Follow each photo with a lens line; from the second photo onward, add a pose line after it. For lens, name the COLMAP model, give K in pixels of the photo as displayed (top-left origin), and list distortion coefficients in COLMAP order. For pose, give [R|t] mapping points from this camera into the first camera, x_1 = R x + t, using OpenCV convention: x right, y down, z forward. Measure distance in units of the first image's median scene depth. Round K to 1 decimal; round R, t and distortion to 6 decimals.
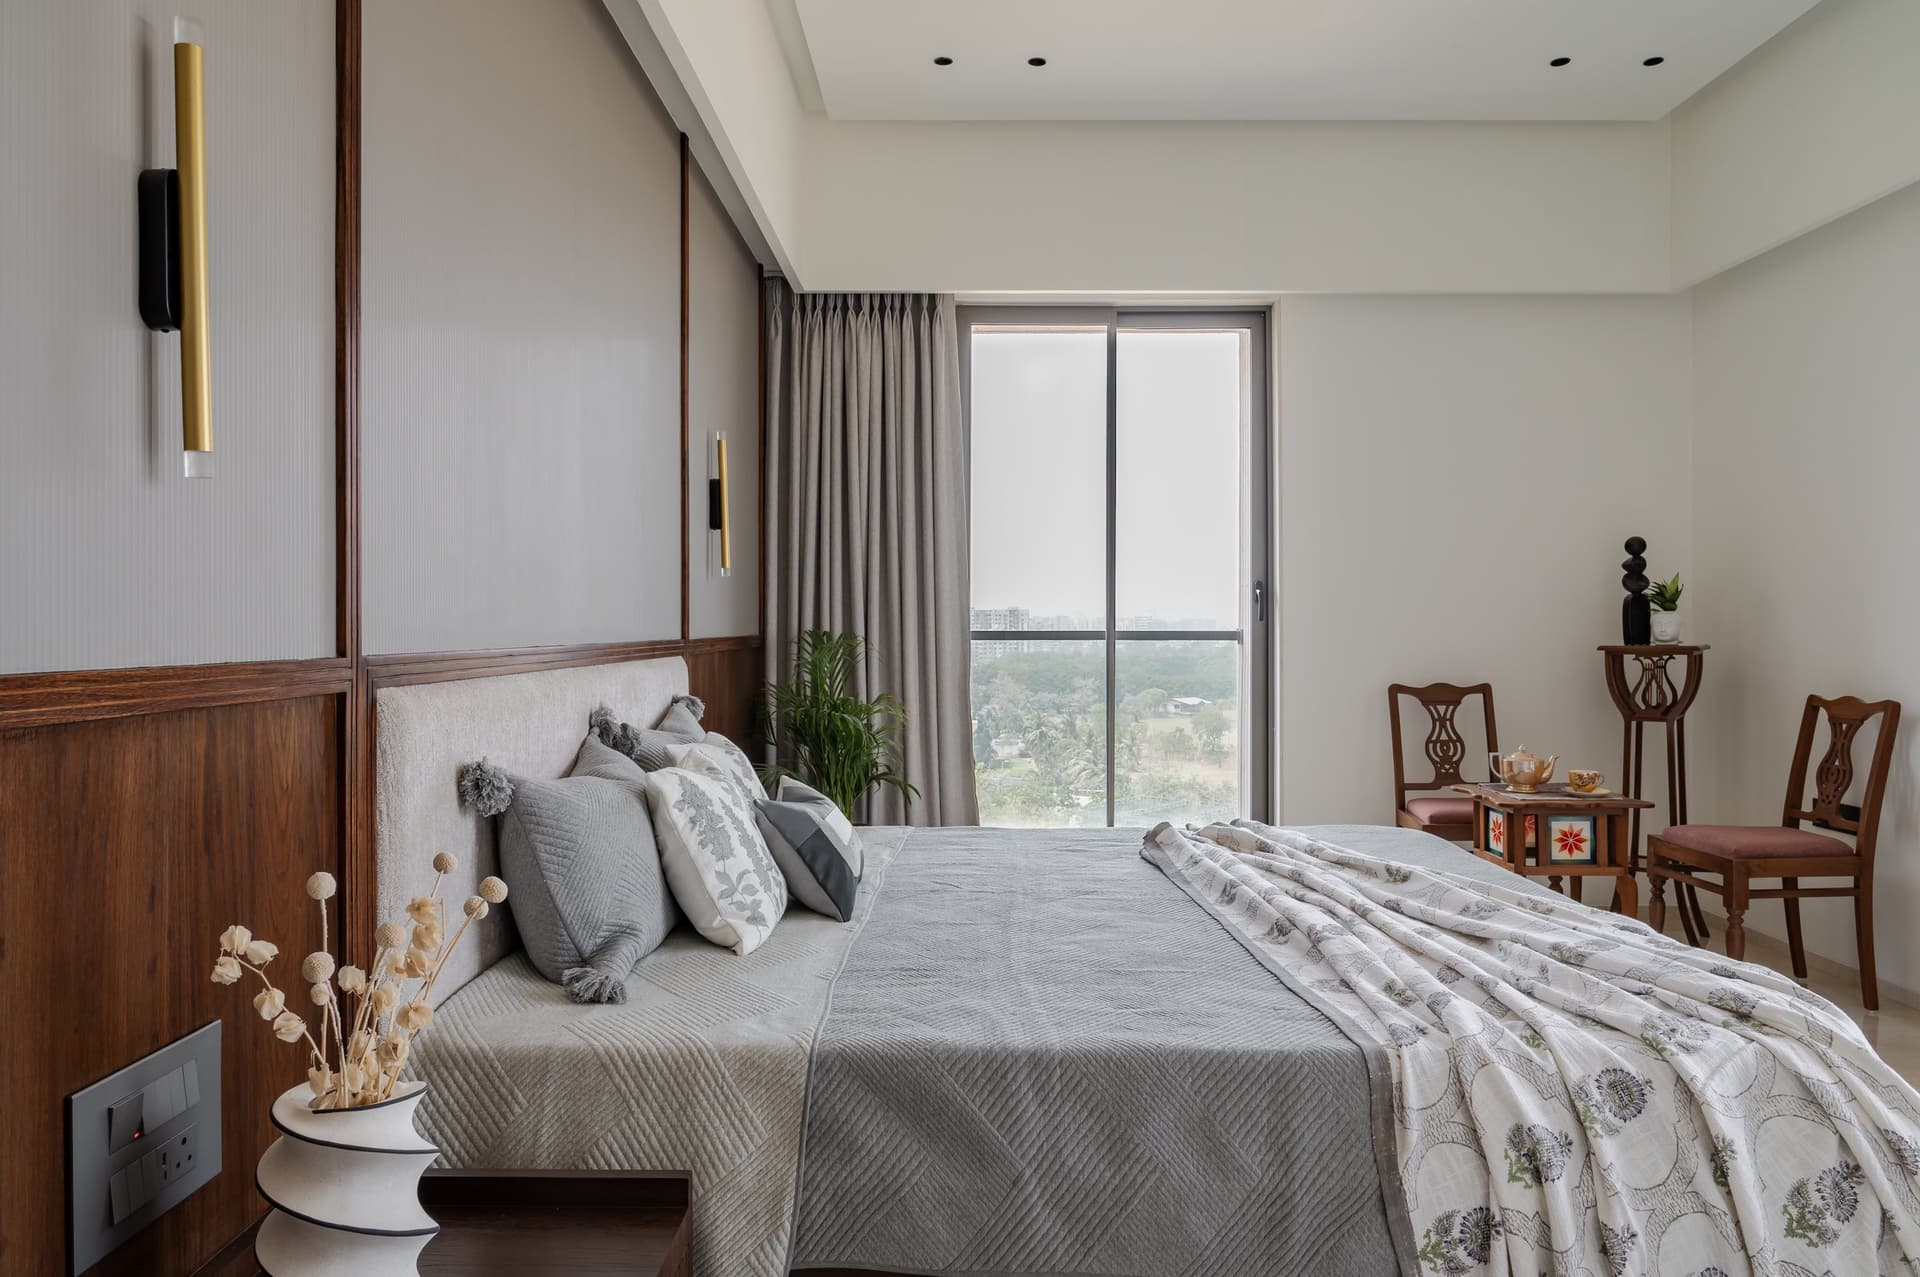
lens RADIAL K [[1314.1, 0, 960.0], [0, 1314.1, 638.5], [0, 0, 1]] dist [0.004949, 0.001470]
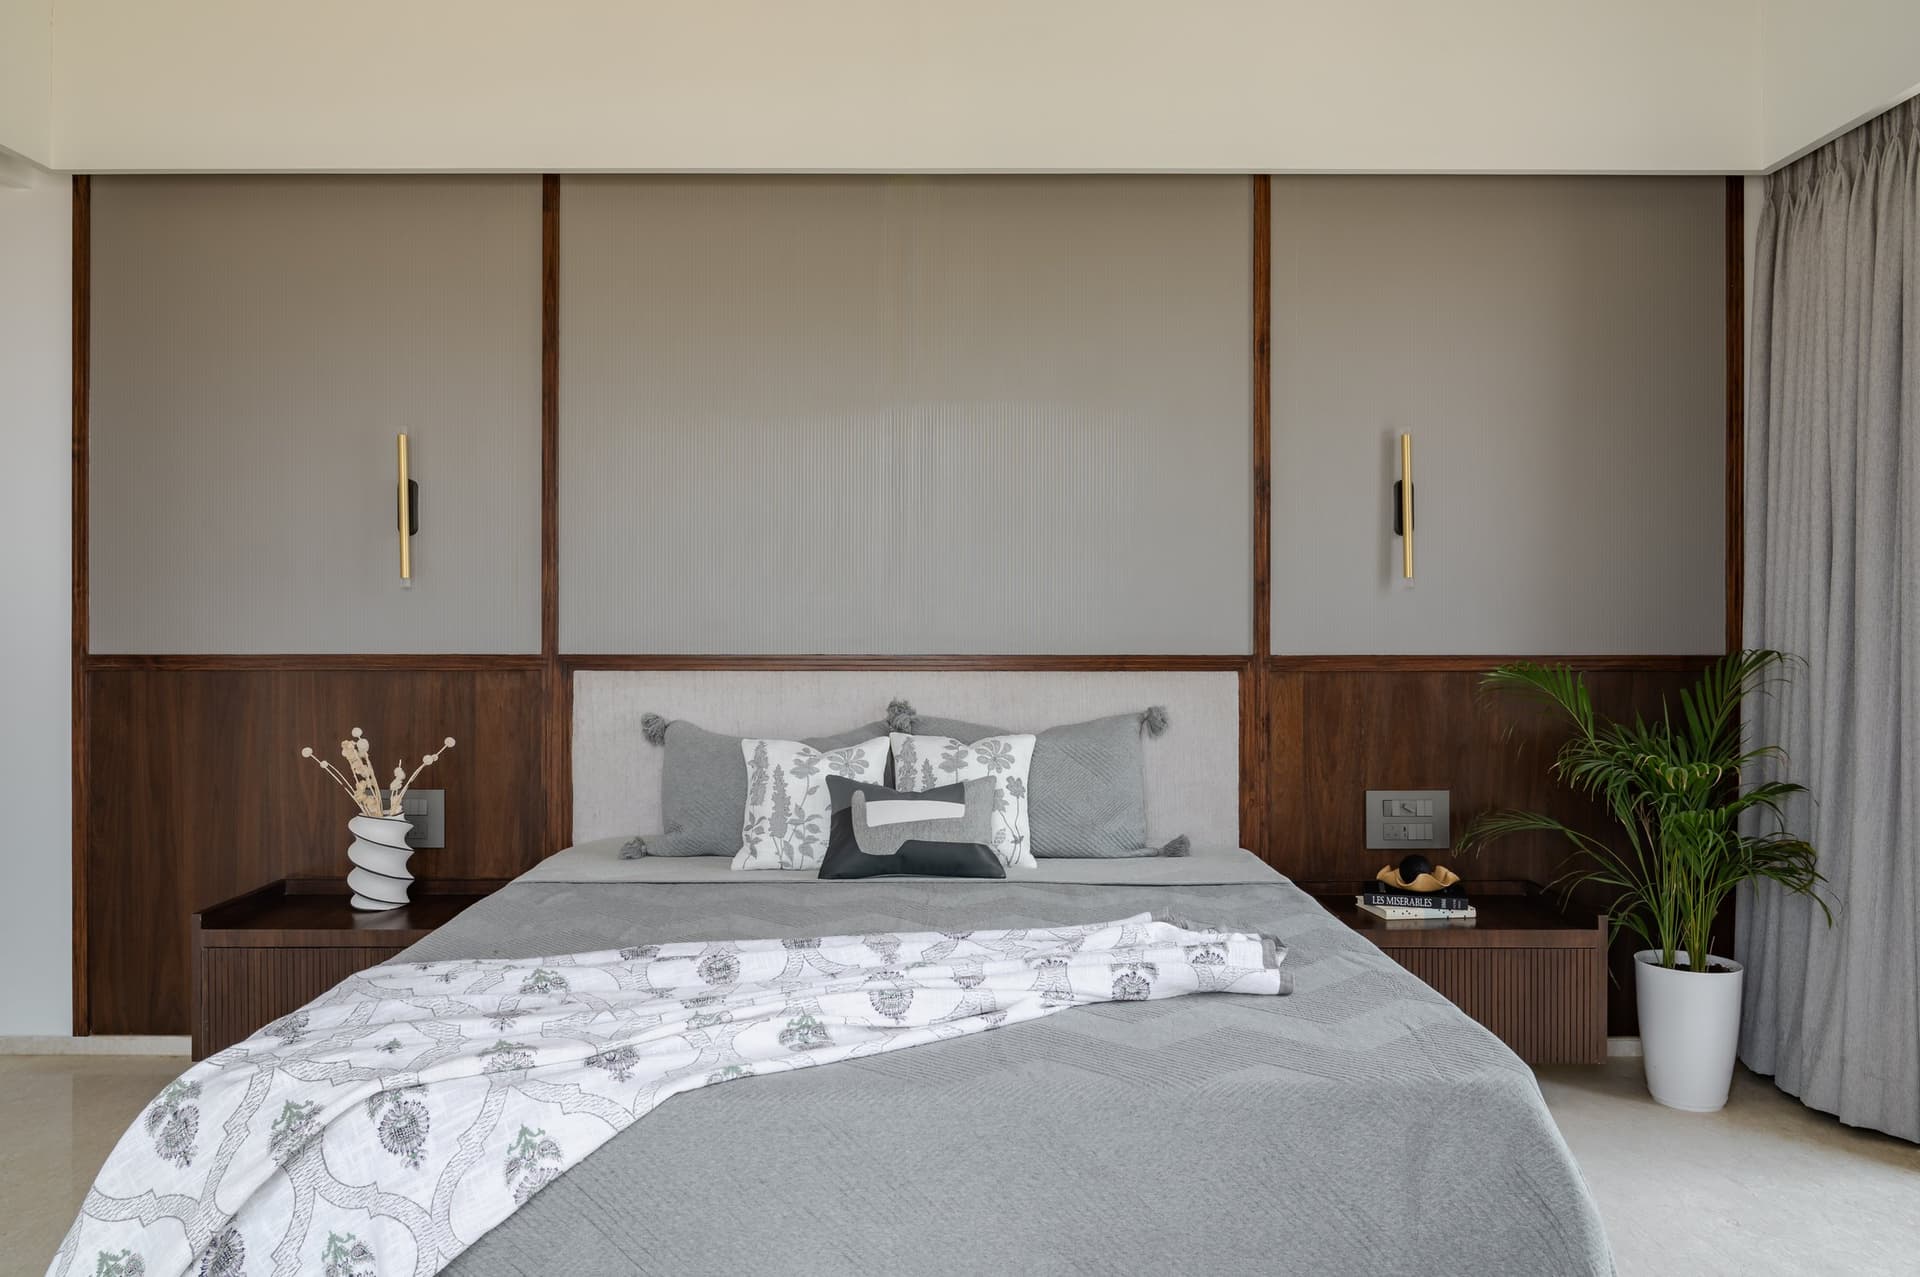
lens RADIAL K [[1314.1, 0, 960.0], [0, 1314.1, 638.5], [0, 0, 1]] dist [0.004949, 0.001470]
pose [[0.006997, 0.004119, -0.999967, 1.662728], [-0.012934, 0.999908, 0.004028, -0.028651], [0.999892, 0.012906, 0.007050, 1.611030]]
